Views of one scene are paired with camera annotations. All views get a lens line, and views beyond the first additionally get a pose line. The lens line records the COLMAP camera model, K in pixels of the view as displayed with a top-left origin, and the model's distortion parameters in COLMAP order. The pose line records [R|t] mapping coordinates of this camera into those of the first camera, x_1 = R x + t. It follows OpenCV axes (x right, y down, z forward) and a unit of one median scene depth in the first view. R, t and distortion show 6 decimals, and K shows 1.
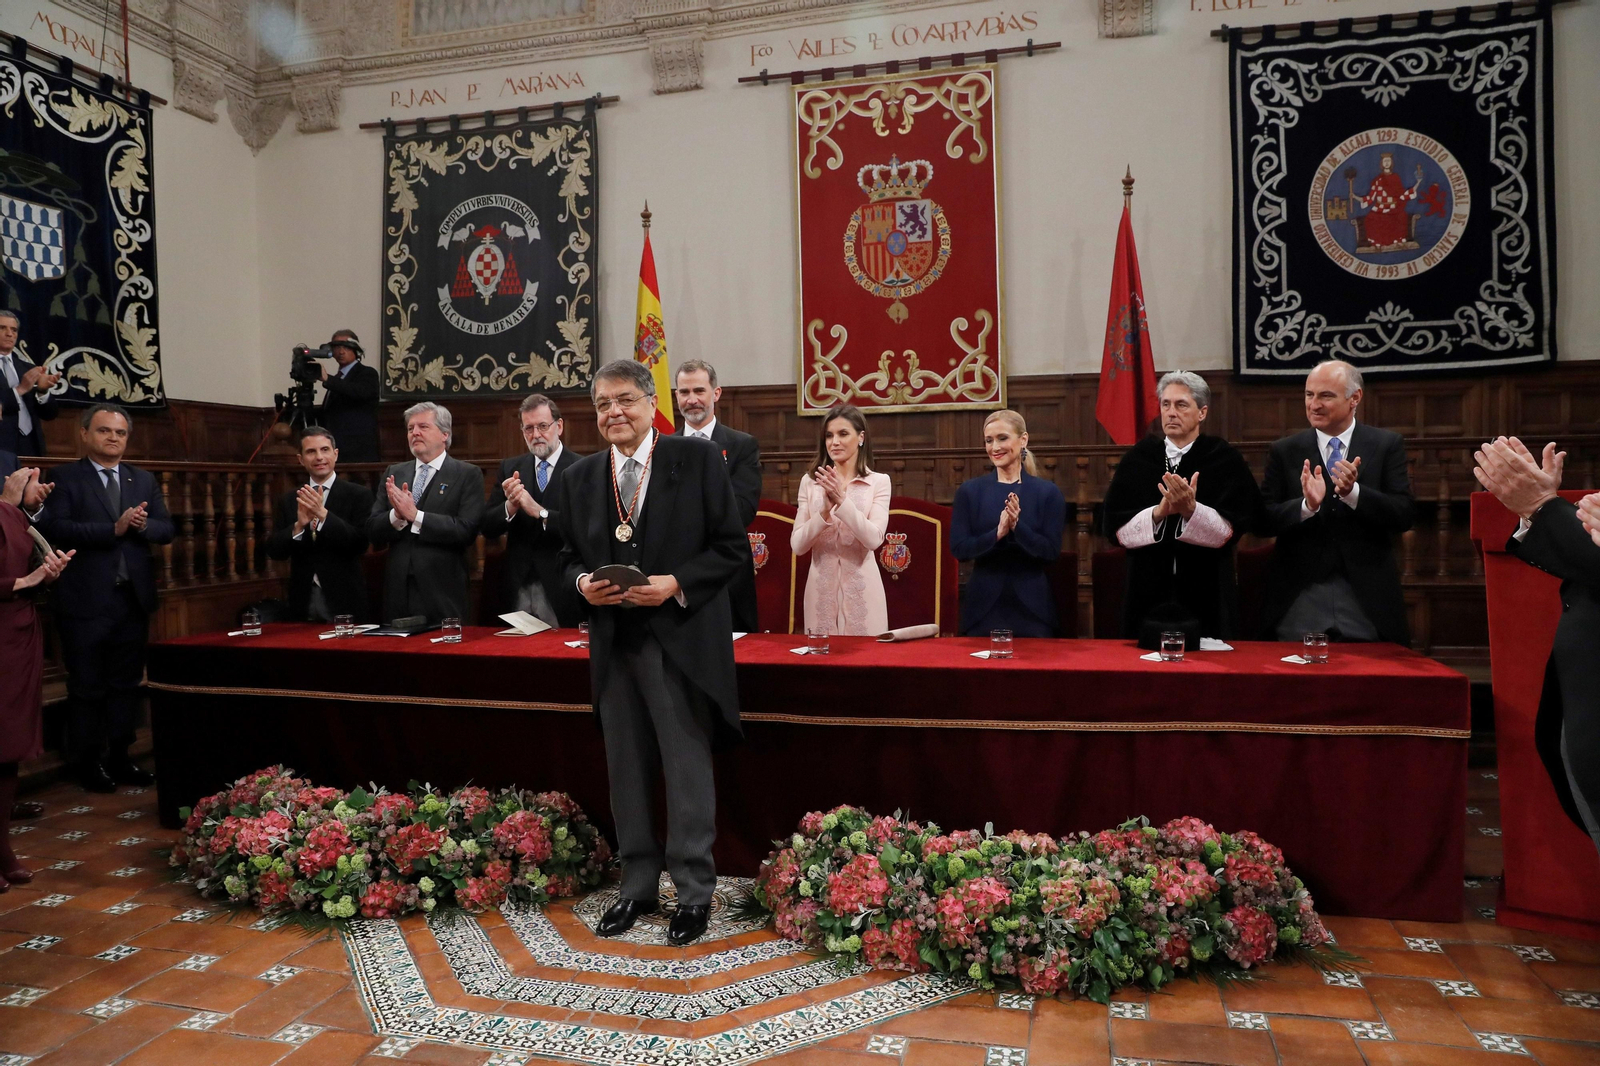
lens RADIAL K [[1082.6, 0, 804.3], [0, 1082.6, 536.6], [0, 0, 1]] dist [-0.111985, 0.084232]
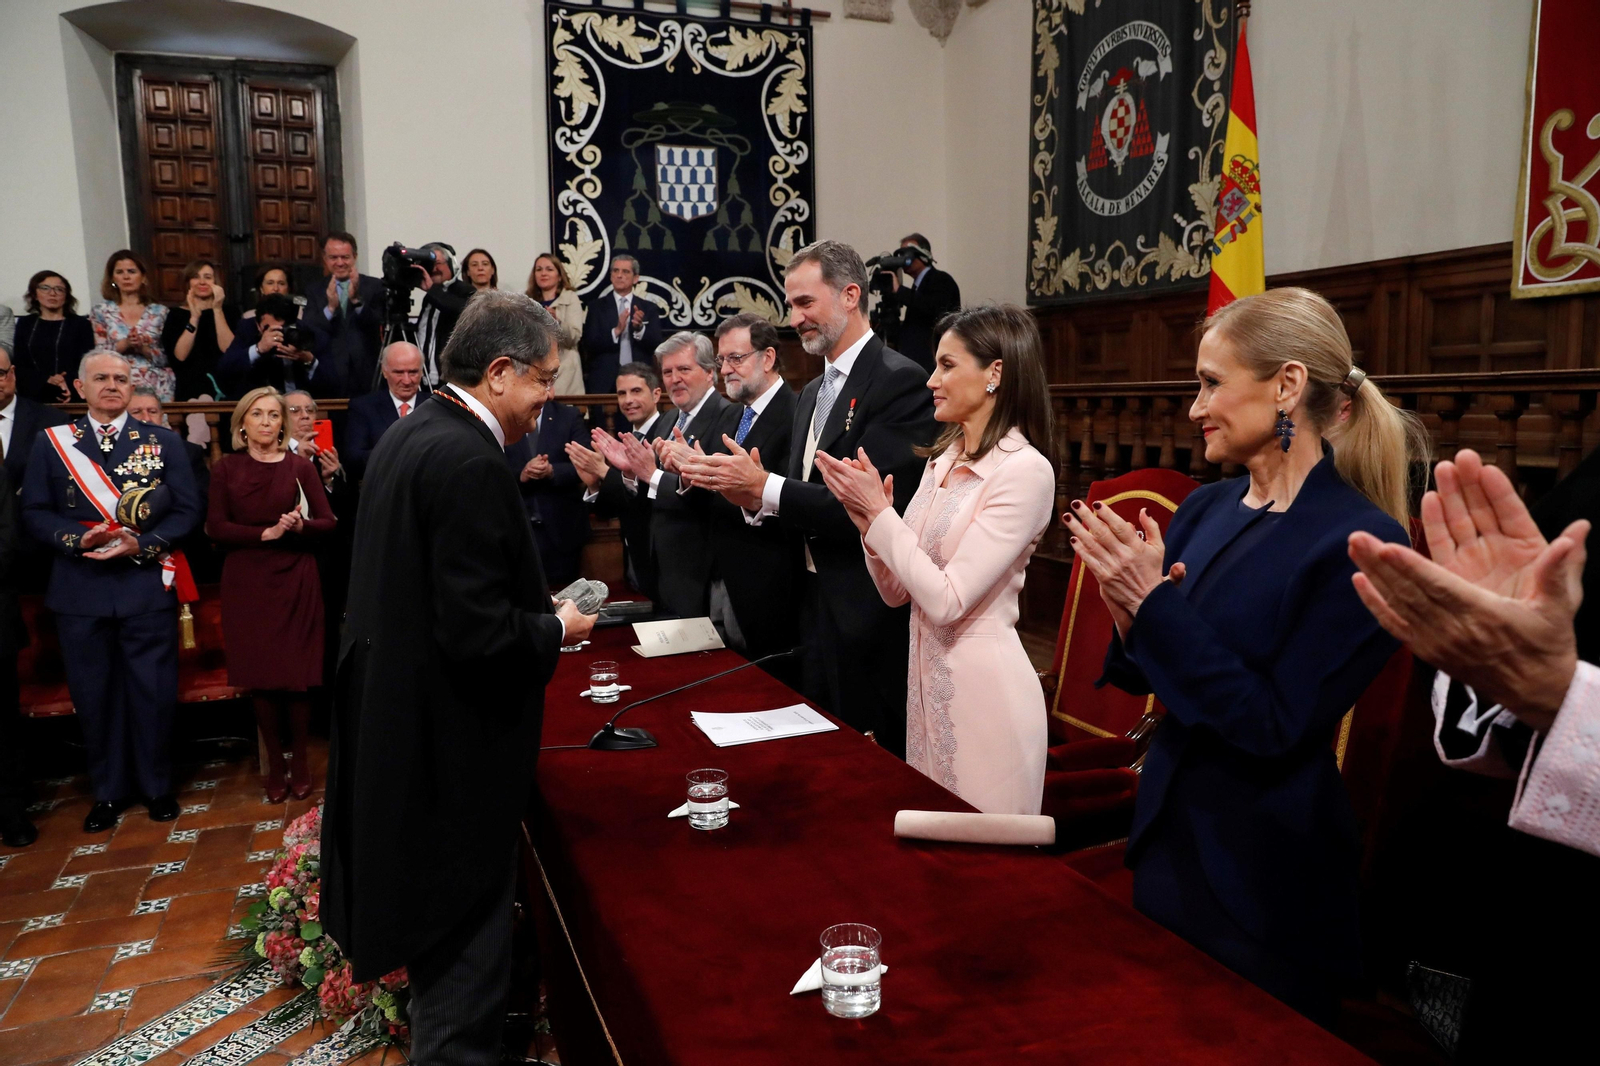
lens RADIAL K [[1082.6, 0, 804.3], [0, 1082.6, 536.6], [0, 0, 1]] dist [-0.111985, 0.084232]
pose [[0.588304, 0.102863, -0.802071, 0.227532], [-0.023022, 0.993605, 0.110541, -0.042807], [0.808312, -0.046566, 0.586910, 0.397924]]
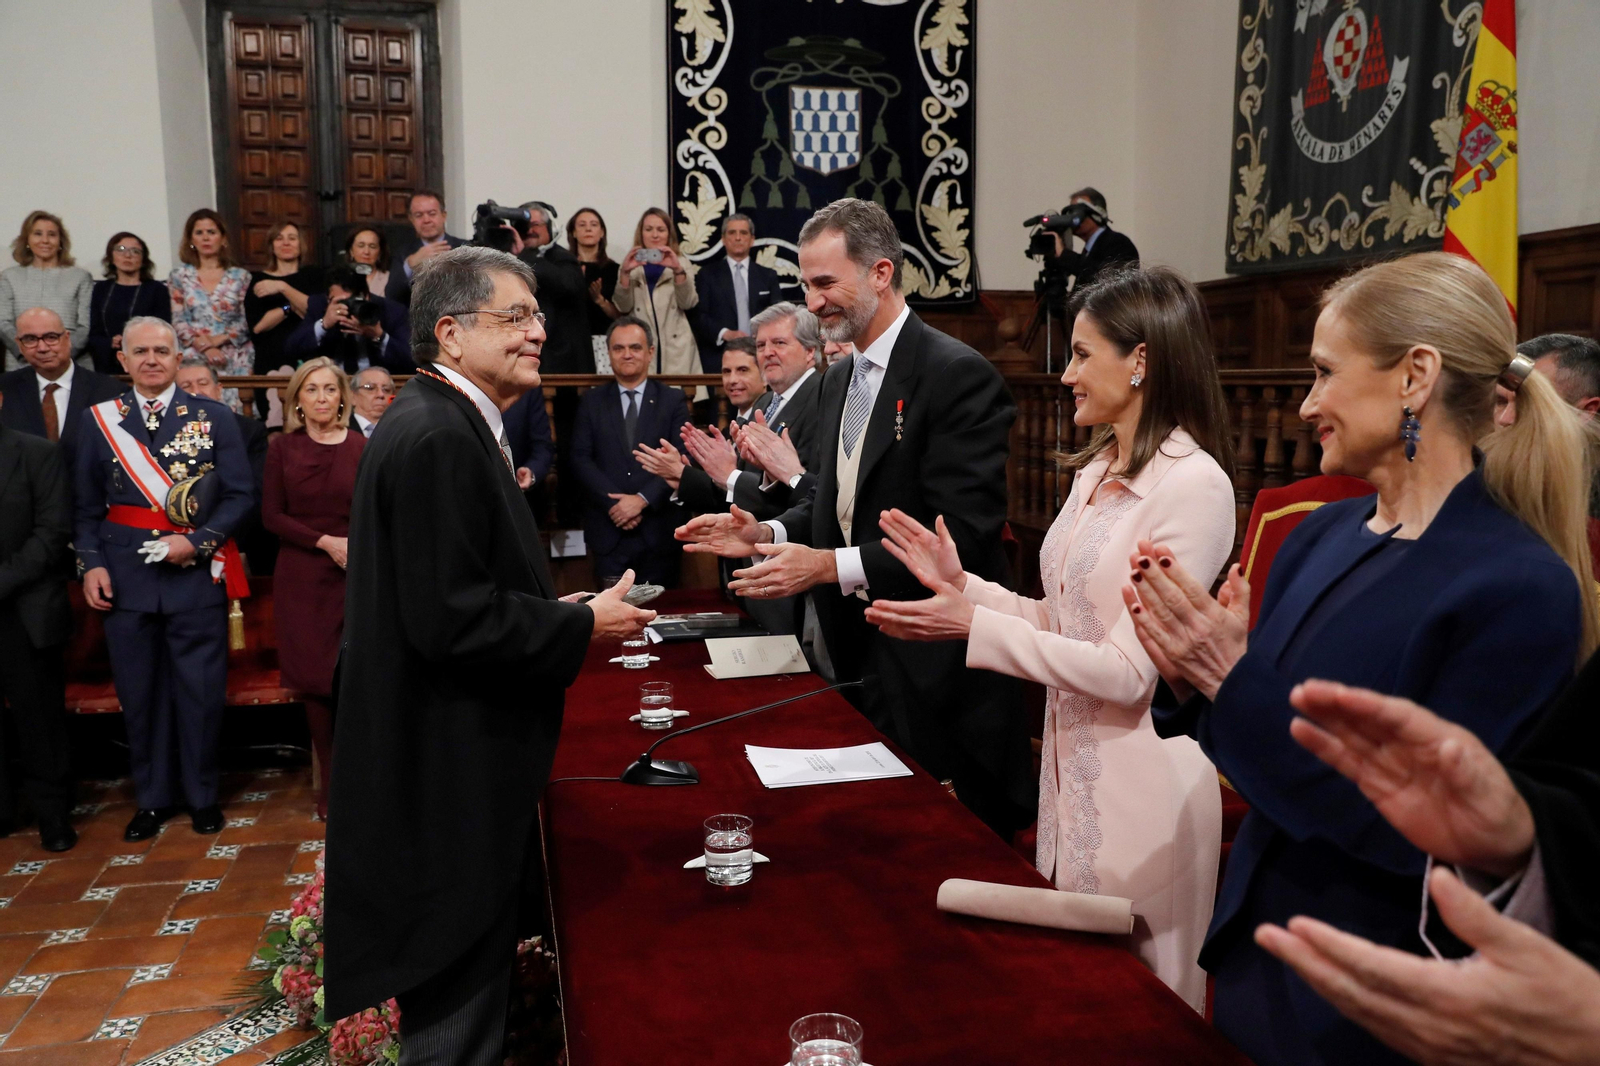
lens RADIAL K [[1247.3, 0, 801.7], [0, 1247.3, 538.1], [0, 0, 1]] dist [-0.078711, 0.093325]
pose [[0.461322, 0.118317, -0.879308, 0.237886], [-0.036873, 0.992769, 0.114239, -0.044704], [0.886466, -0.020278, 0.462348, 0.424778]]
